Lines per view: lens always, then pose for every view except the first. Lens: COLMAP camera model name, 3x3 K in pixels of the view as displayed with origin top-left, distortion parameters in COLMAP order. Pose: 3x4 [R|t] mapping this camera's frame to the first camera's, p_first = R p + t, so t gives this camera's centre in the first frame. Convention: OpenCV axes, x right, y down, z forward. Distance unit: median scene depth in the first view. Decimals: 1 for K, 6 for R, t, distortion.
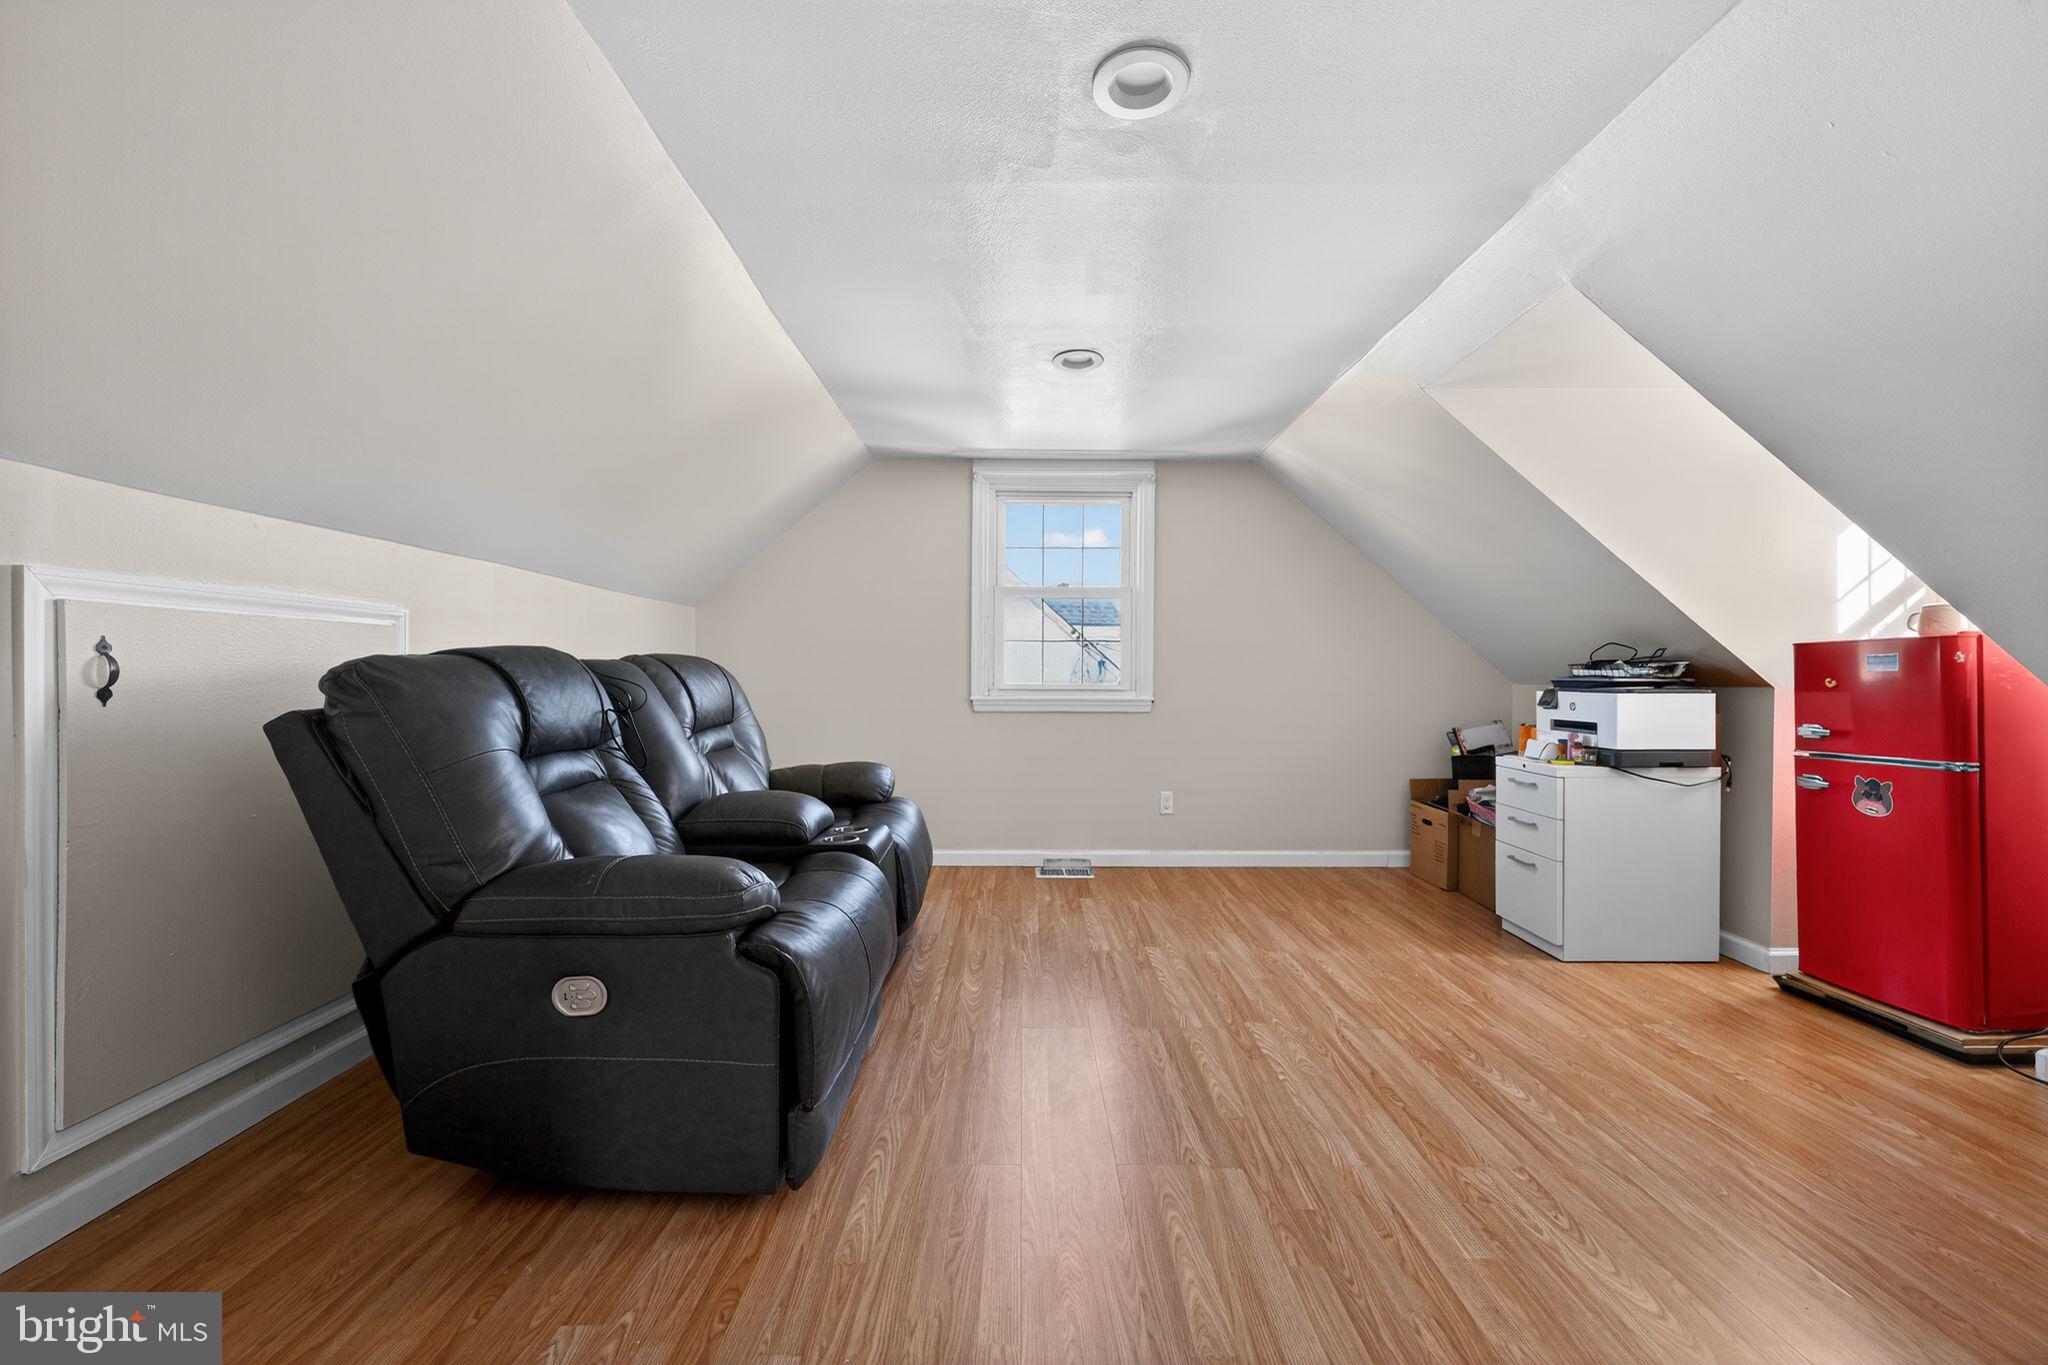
lens RADIAL K [[812.6, 0, 1023.3], [0, 812.6, 682.6], [0, 0, 1]] dist [0.000466, 0.000019]
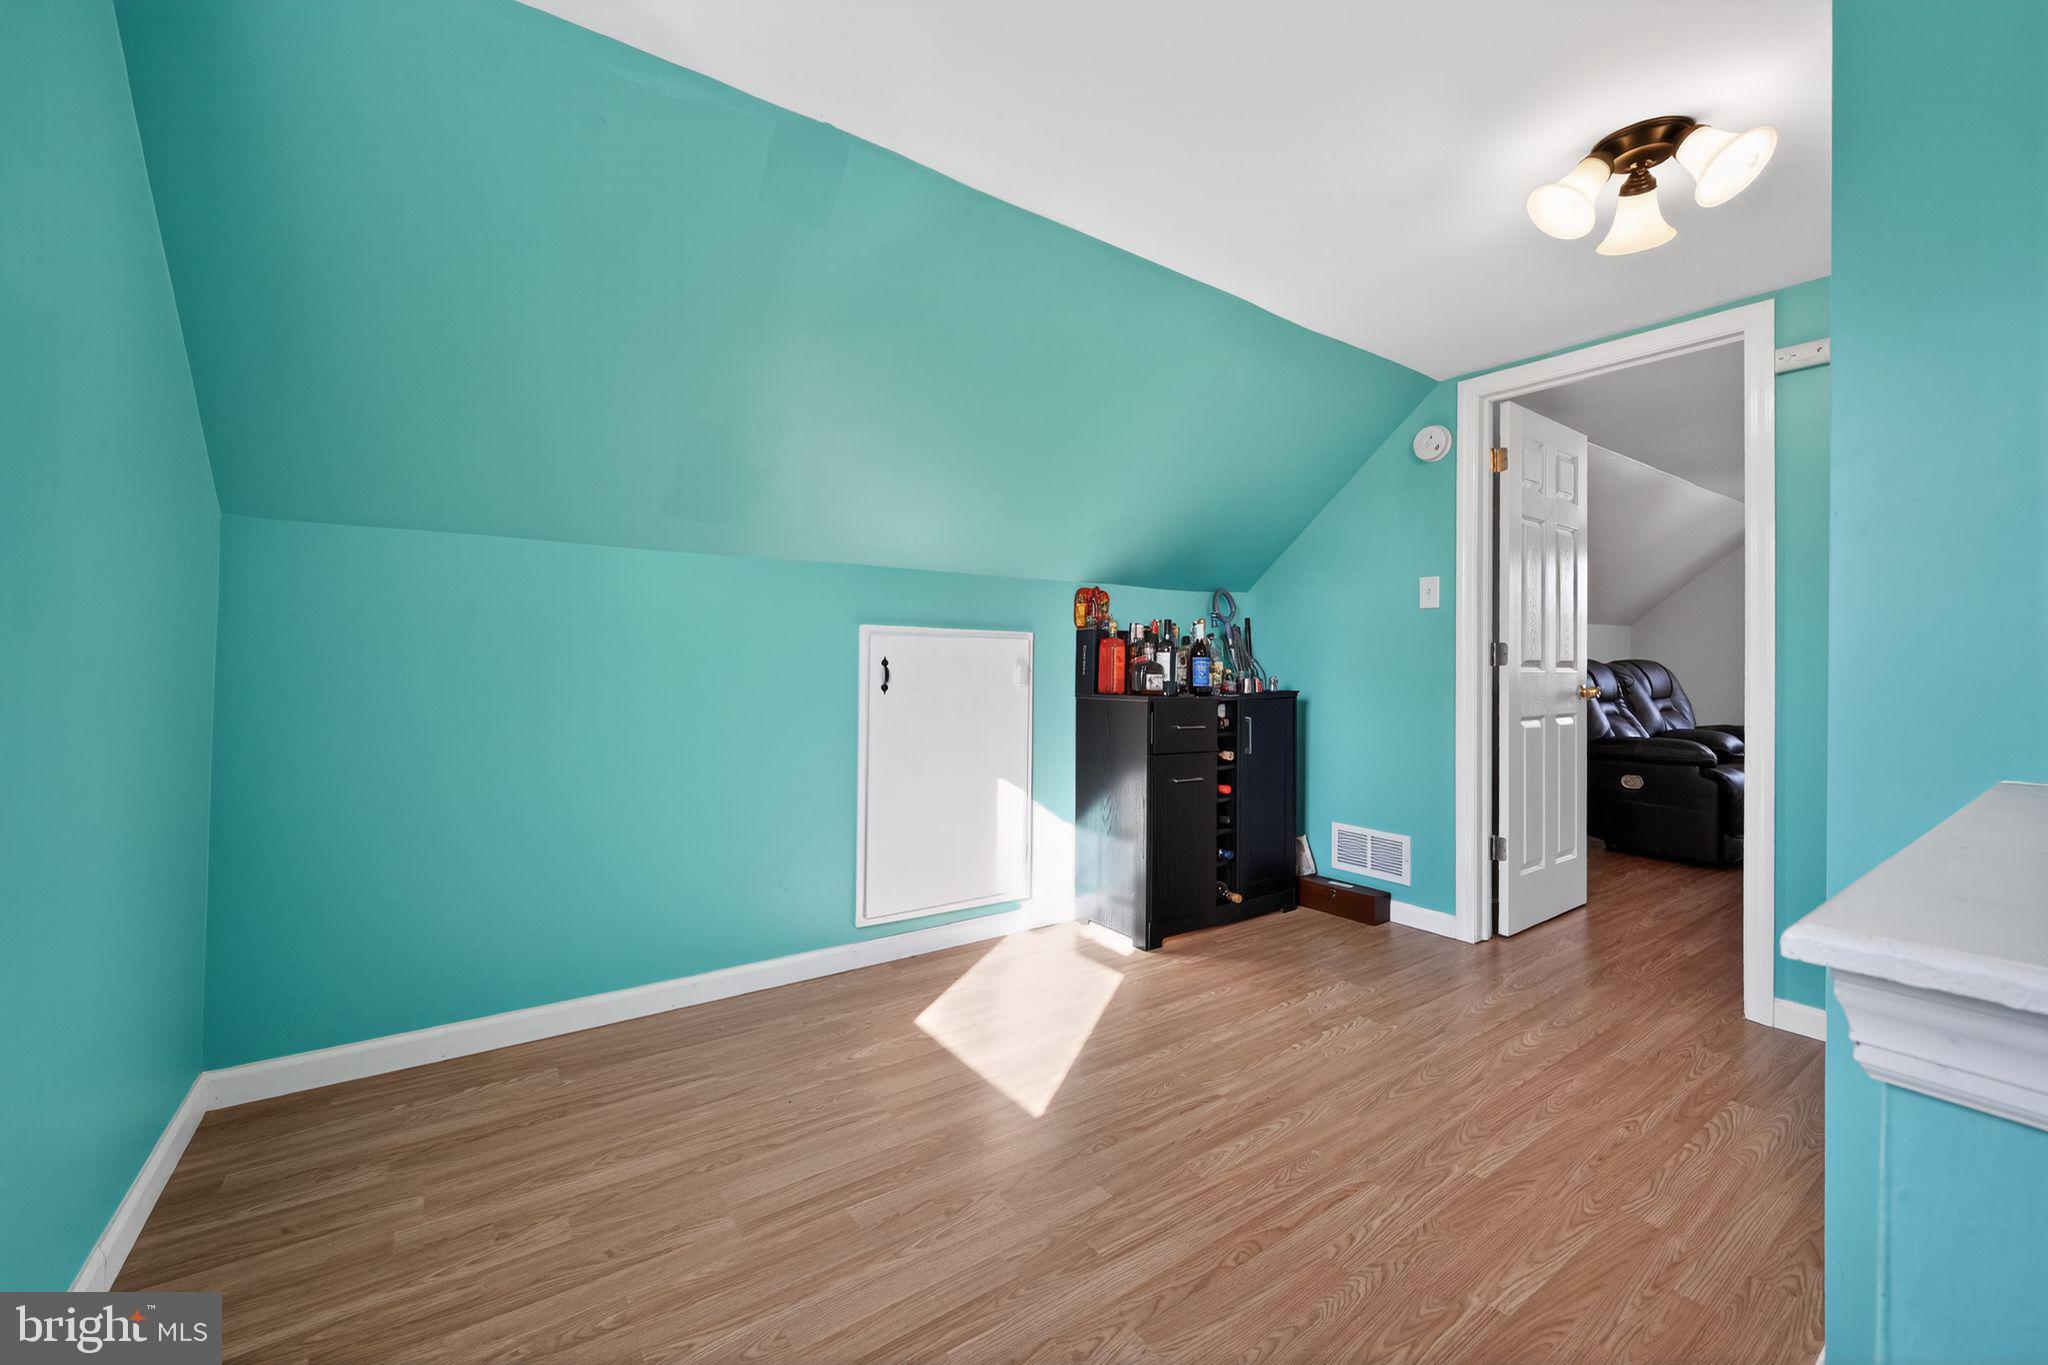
lens RADIAL K [[812.6, 0, 1025.7], [0, 812.6, 675.6], [0, 0, 1]] dist [0.000466, 0.000019]
pose [[0.576830, -0.001045, -0.816864, 0.318853], [0.001479, 0.999999, -0.000235, 0.002913], [0.816863, -0.001072, 0.576831, -1.349775]]
